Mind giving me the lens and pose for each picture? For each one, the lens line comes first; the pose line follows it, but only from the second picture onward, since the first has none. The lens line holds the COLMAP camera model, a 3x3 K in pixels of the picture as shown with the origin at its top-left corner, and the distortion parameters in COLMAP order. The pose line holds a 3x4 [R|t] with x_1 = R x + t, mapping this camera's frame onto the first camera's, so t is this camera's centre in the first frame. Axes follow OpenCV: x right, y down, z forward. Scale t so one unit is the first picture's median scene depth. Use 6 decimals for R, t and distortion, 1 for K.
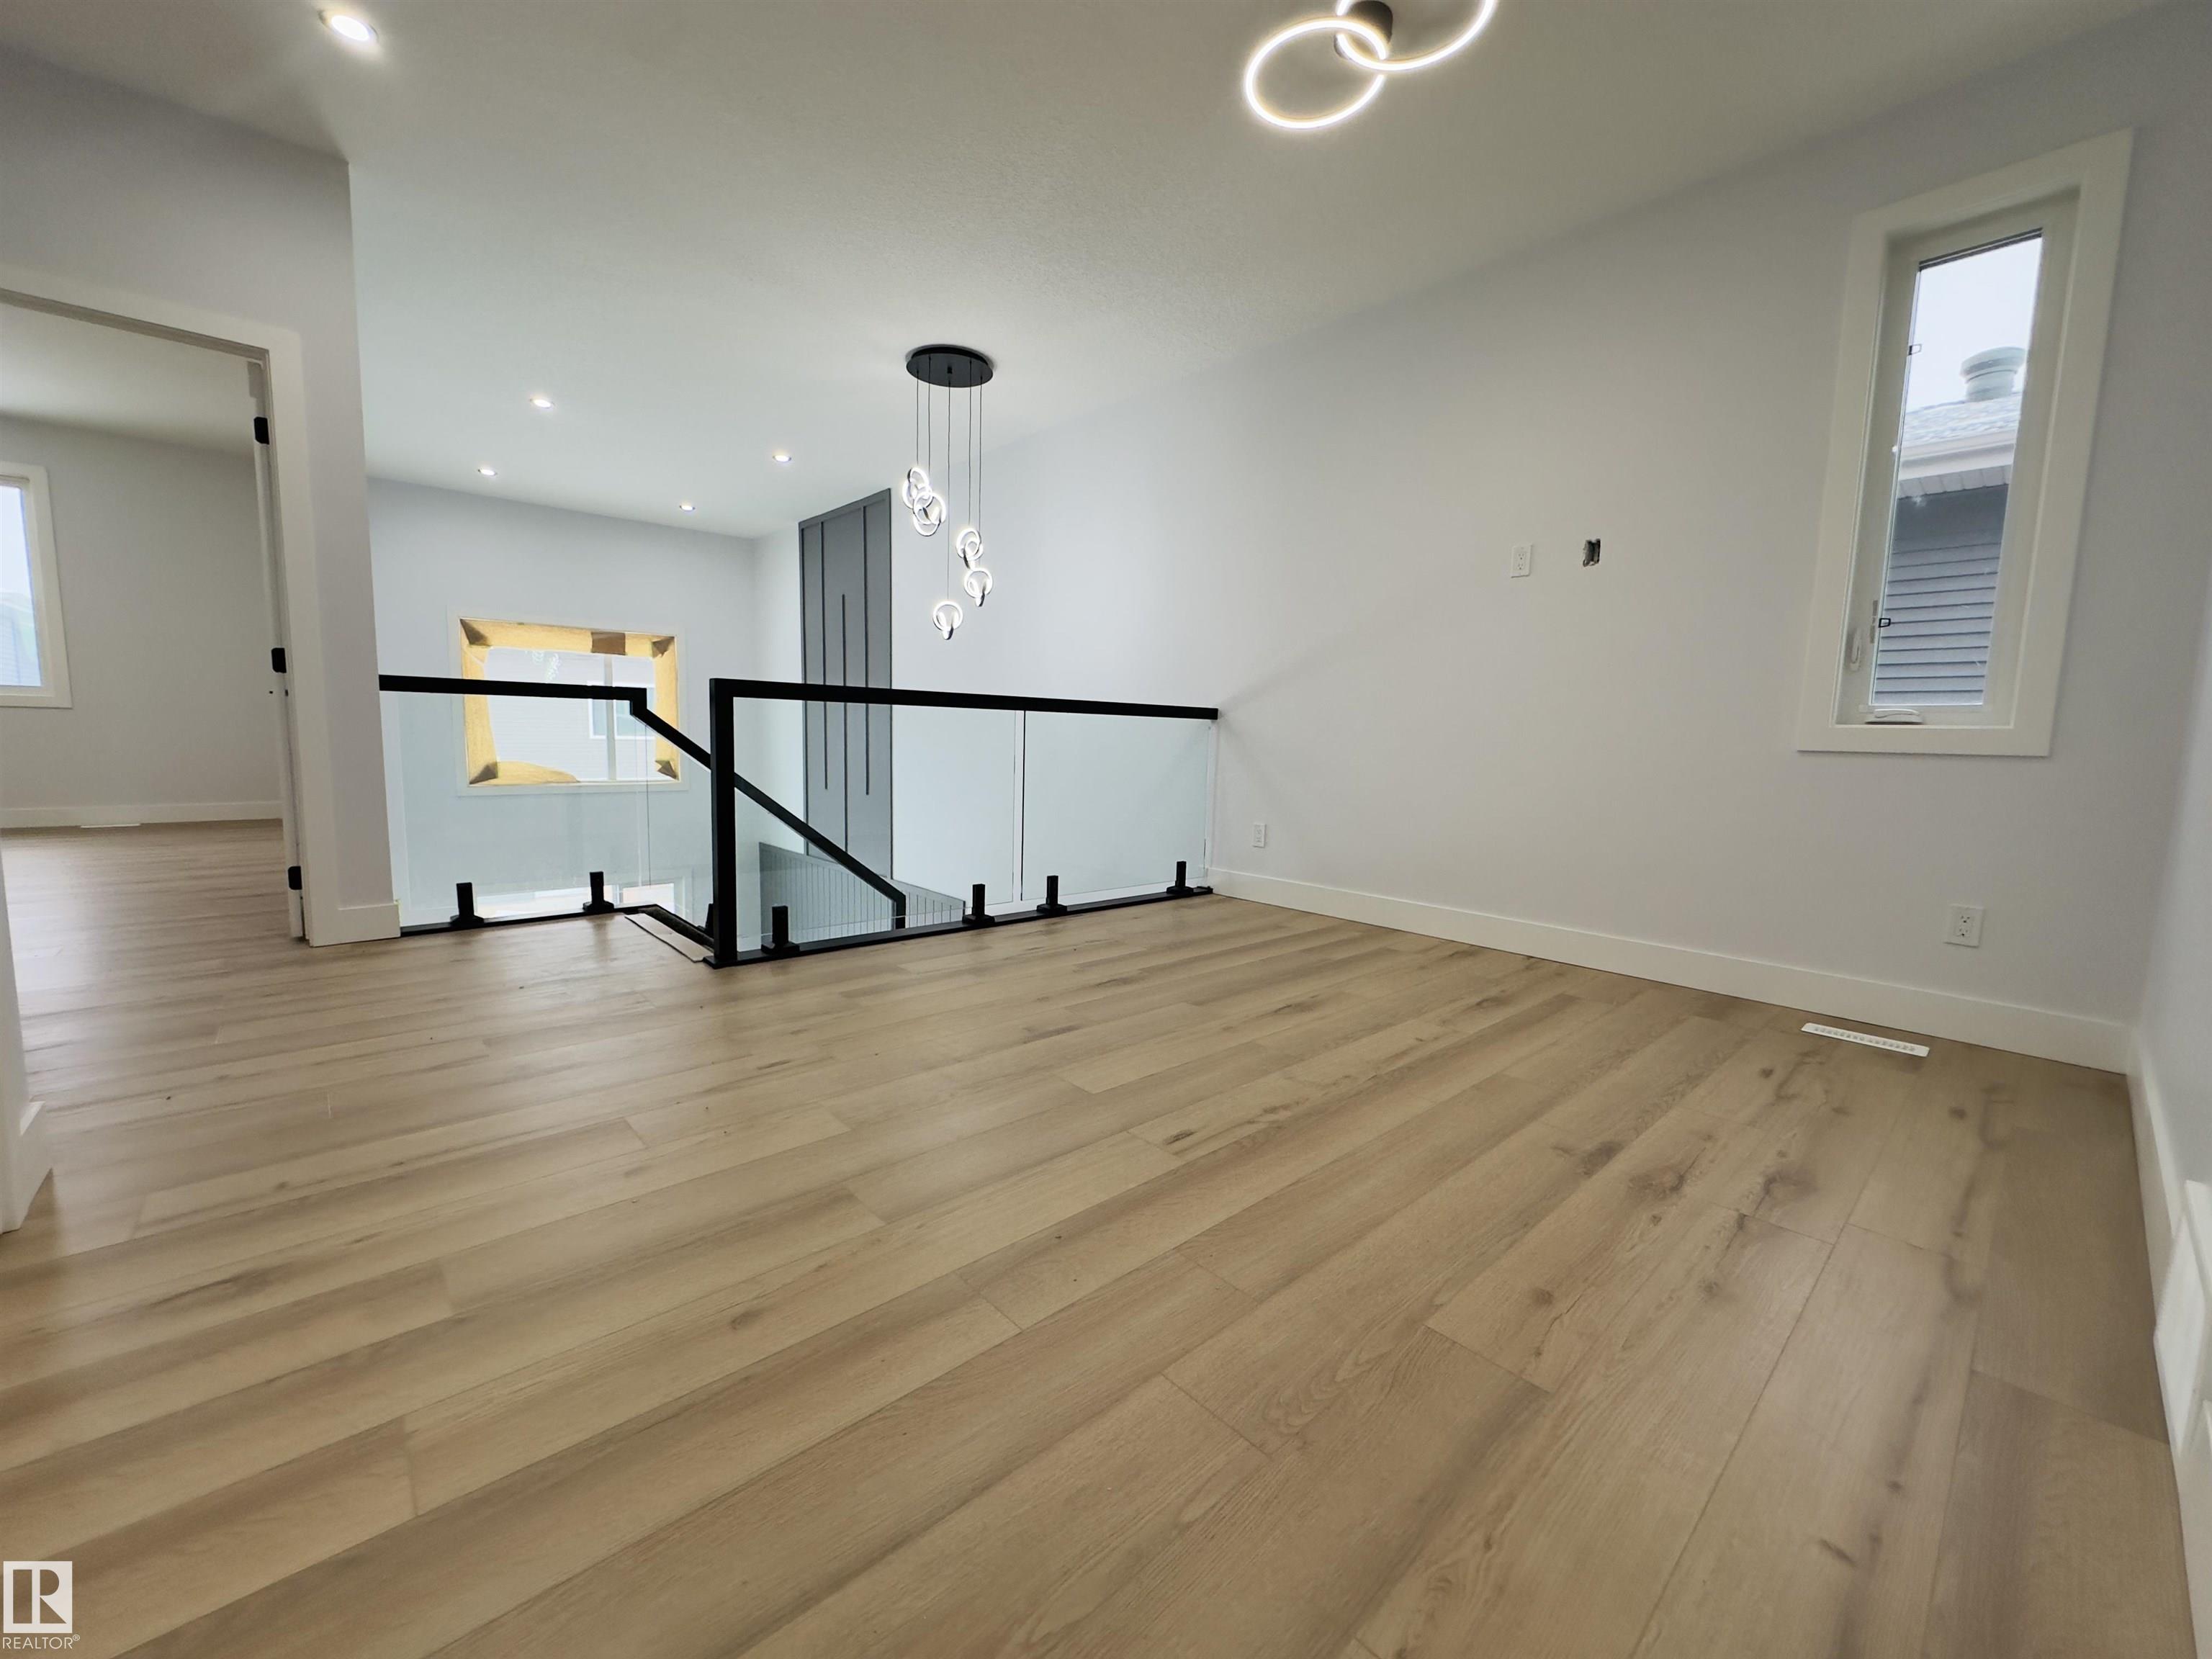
lens RADIAL K [[885.3, 0, 1106.7], [0, 885.3, 829.6], [0, 0, 1]] dist [-0.003731, 0.000404]
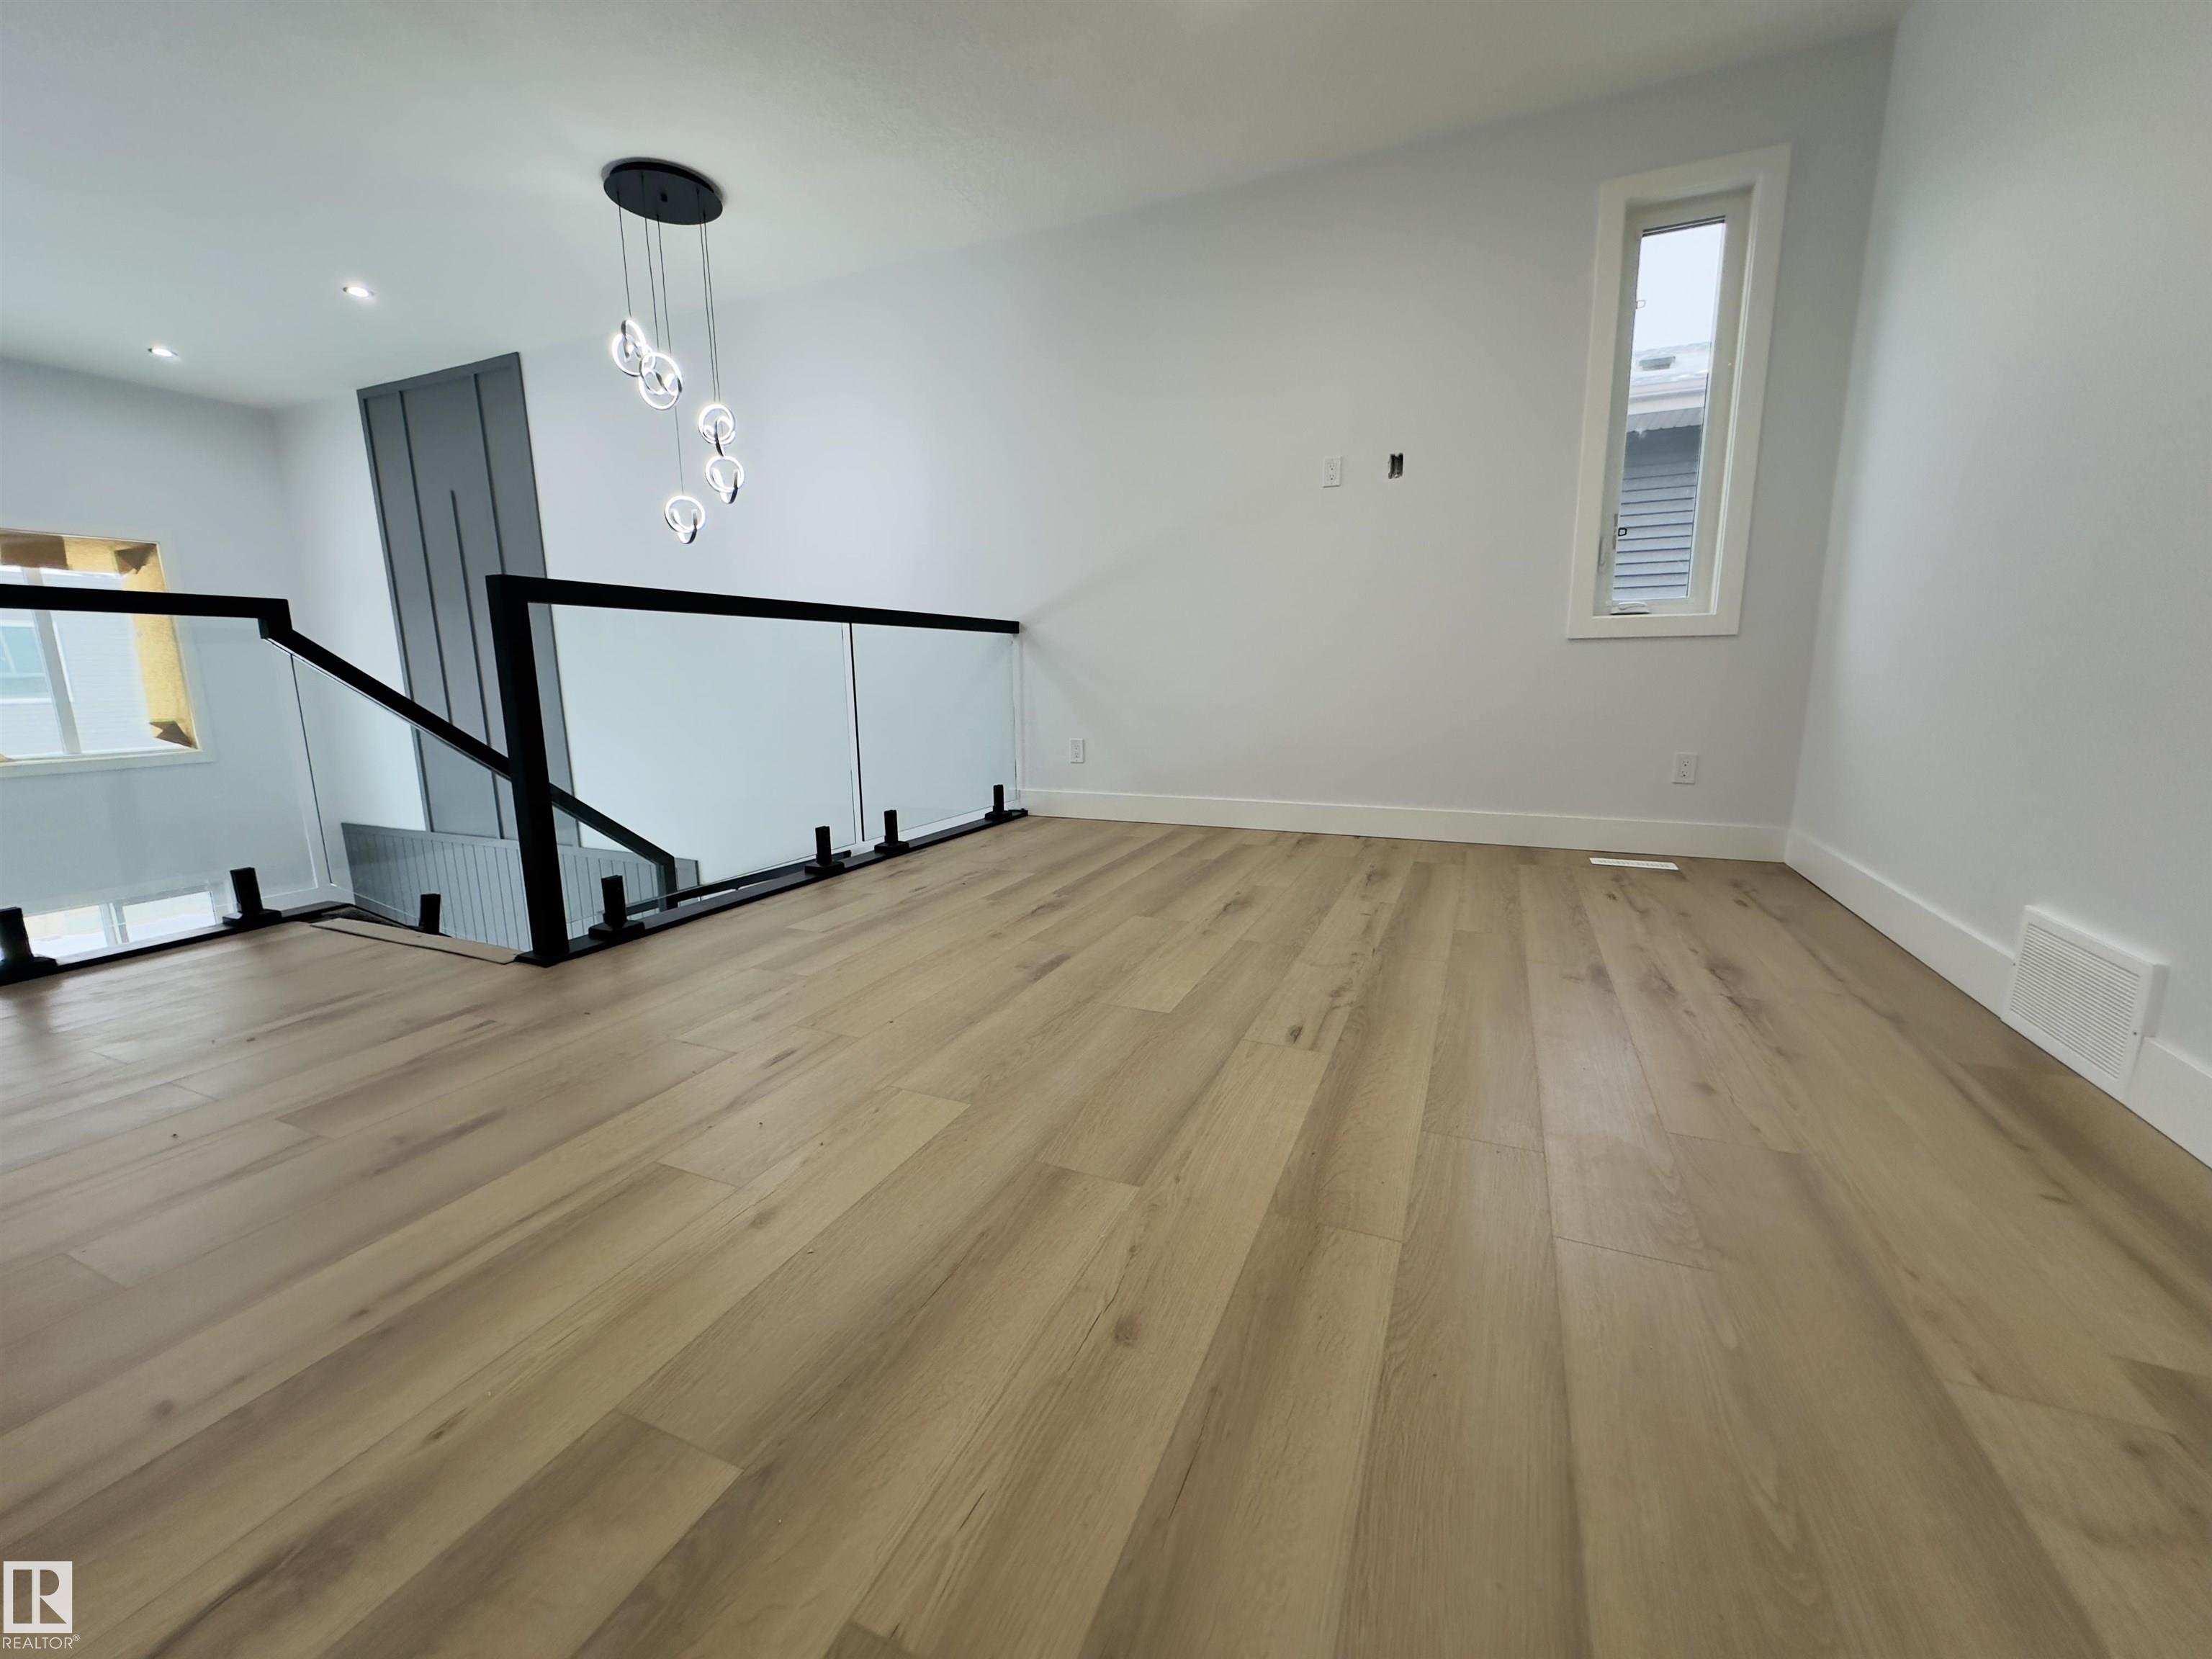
lens RADIAL K [[885.3, 0, 1106.1], [0, 885.3, 829.6], [0, 0, 1]] dist [-0.003731, 0.000404]
pose [[0.911172, -0.109024, 0.397340, -0.298090], [0.079393, 0.992742, 0.090331, 0.010721], [-0.404305, -0.050761, 0.913215, 0.125649]]
